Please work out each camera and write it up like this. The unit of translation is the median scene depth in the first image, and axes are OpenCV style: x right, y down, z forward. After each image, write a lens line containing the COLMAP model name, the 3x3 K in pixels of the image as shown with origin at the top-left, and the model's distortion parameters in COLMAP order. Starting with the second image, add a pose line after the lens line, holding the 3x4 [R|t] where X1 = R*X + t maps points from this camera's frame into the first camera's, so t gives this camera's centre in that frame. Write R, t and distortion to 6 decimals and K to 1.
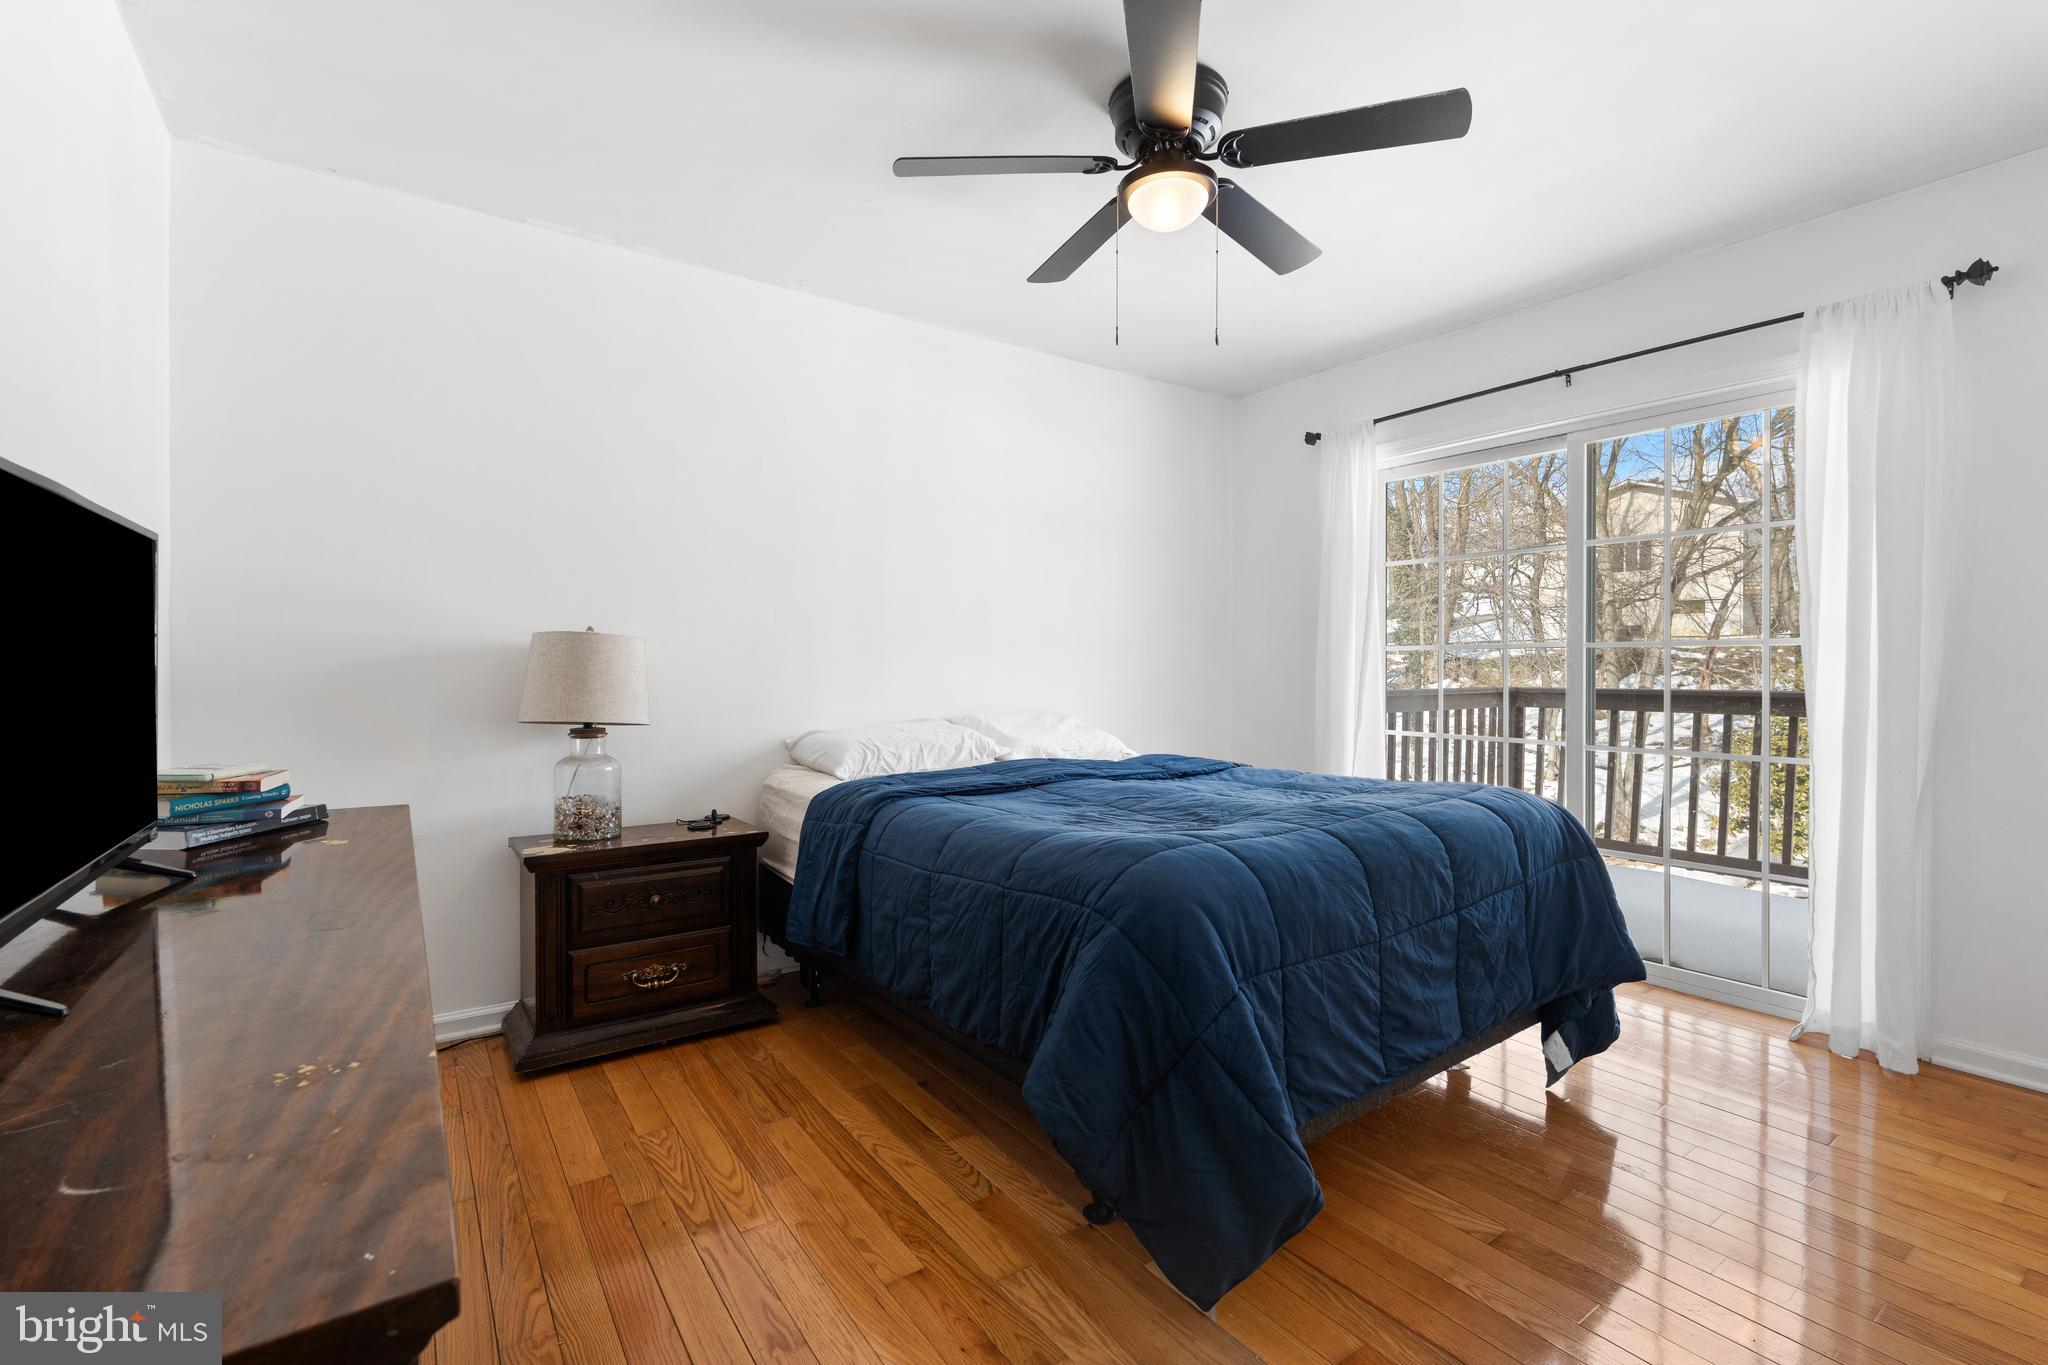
lens RADIAL K [[899.5, 0, 1024.0], [0, 899.5, 682.5], [0, 0, 1]] dist [0.000597, 0.000035]
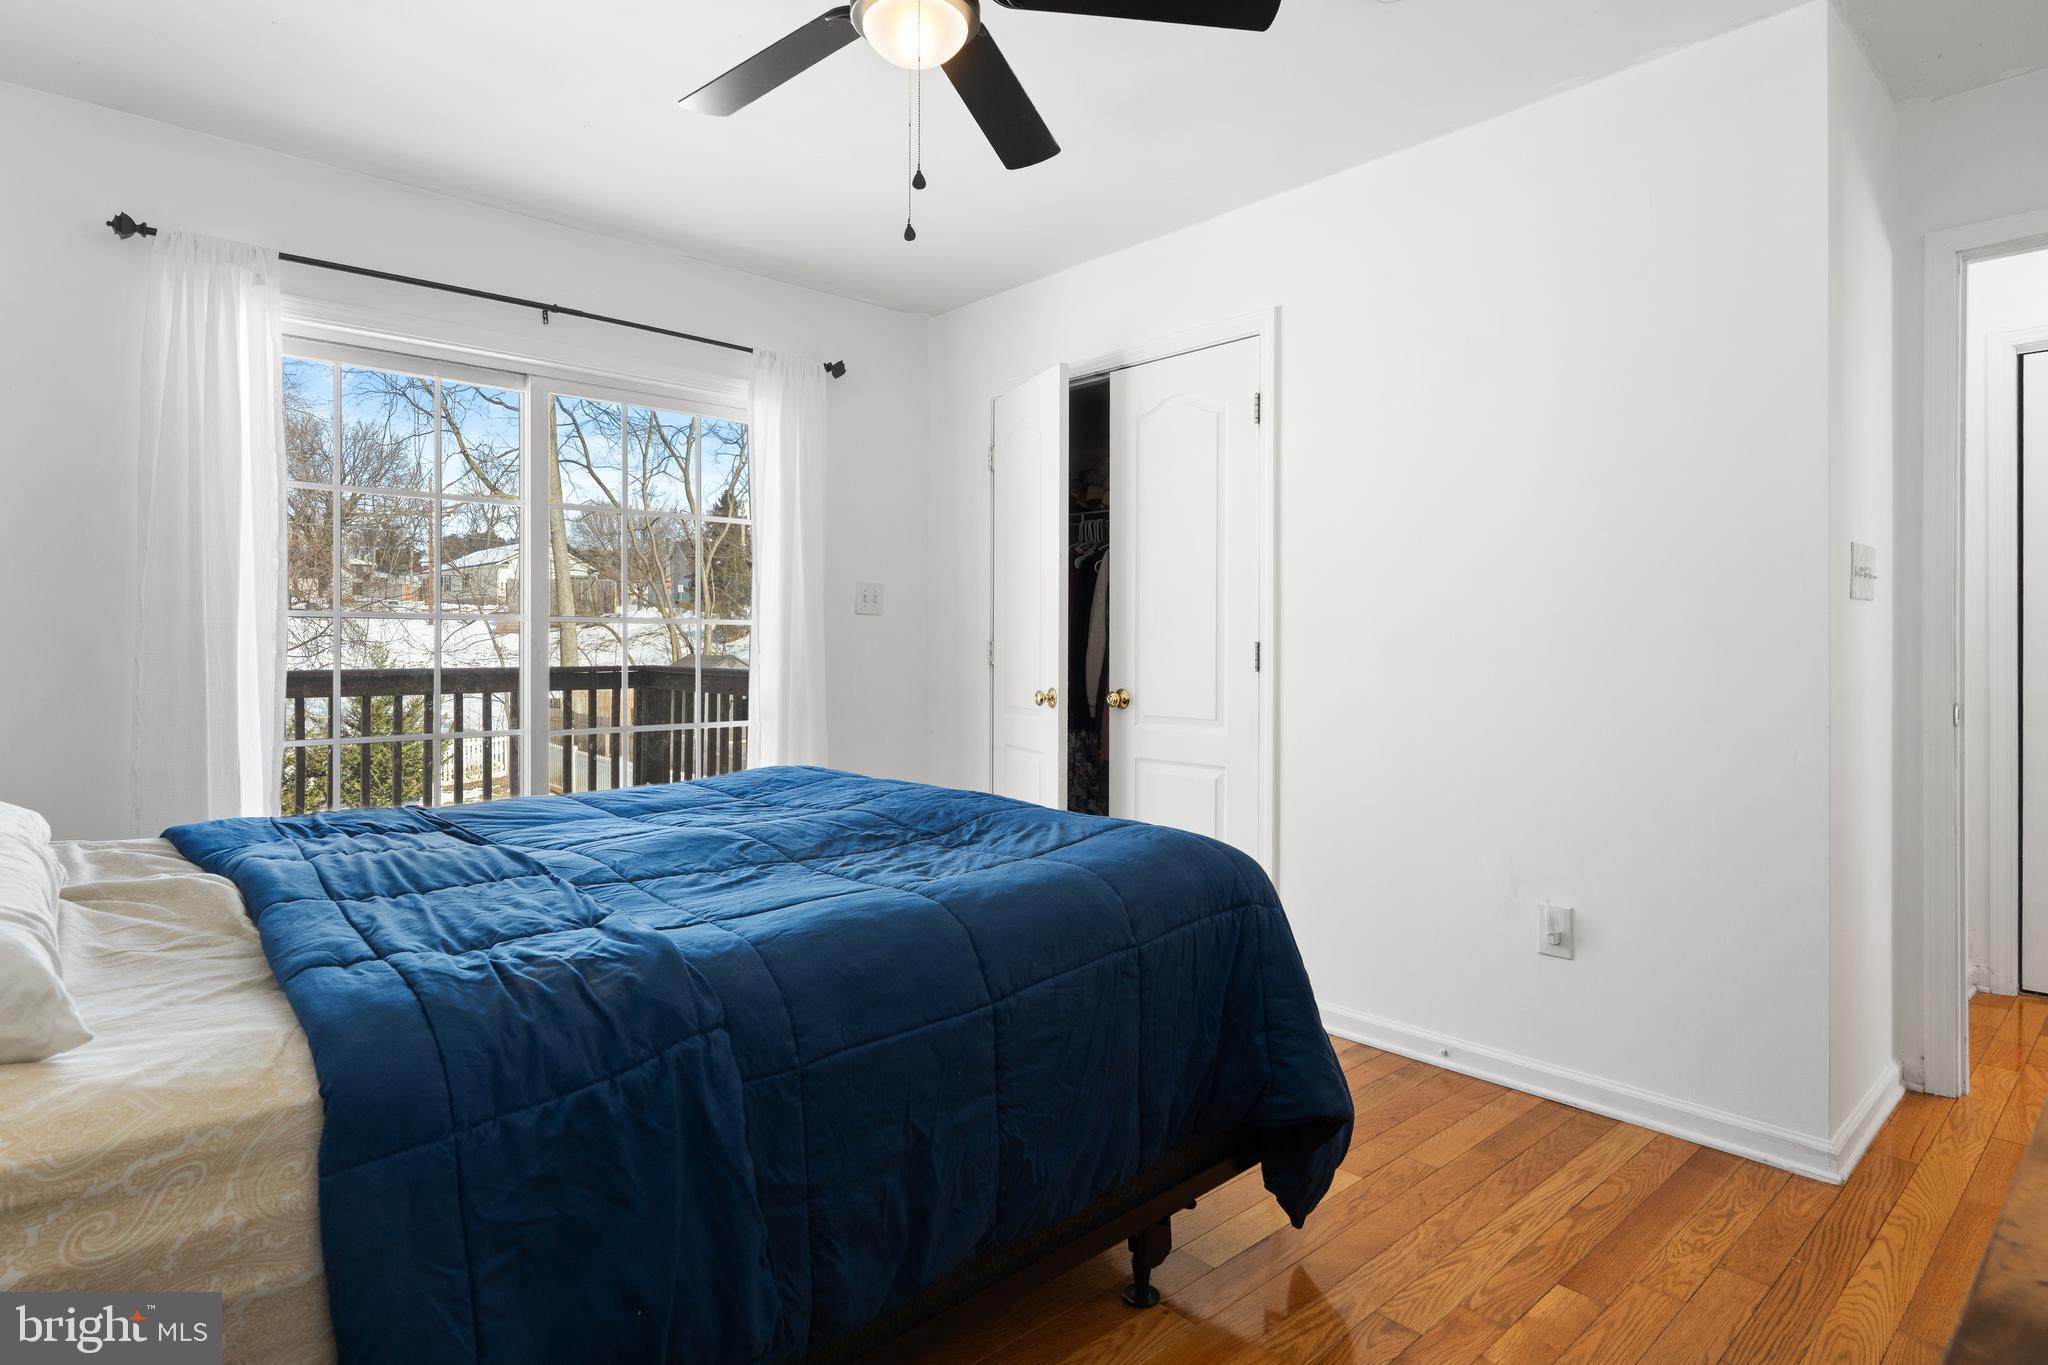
lens RADIAL K [[1087.6, 0, 1023.7], [0, 1087.6, 640.0], [0, 0, 1]] dist [0.000218, 0.000195]
pose [[-0.129233, -0.000884, 0.991614, -0.498193], [0.013060, 0.999911, 0.002594, -0.018134], [-0.991528, 0.013286, -0.129210, 0.671398]]
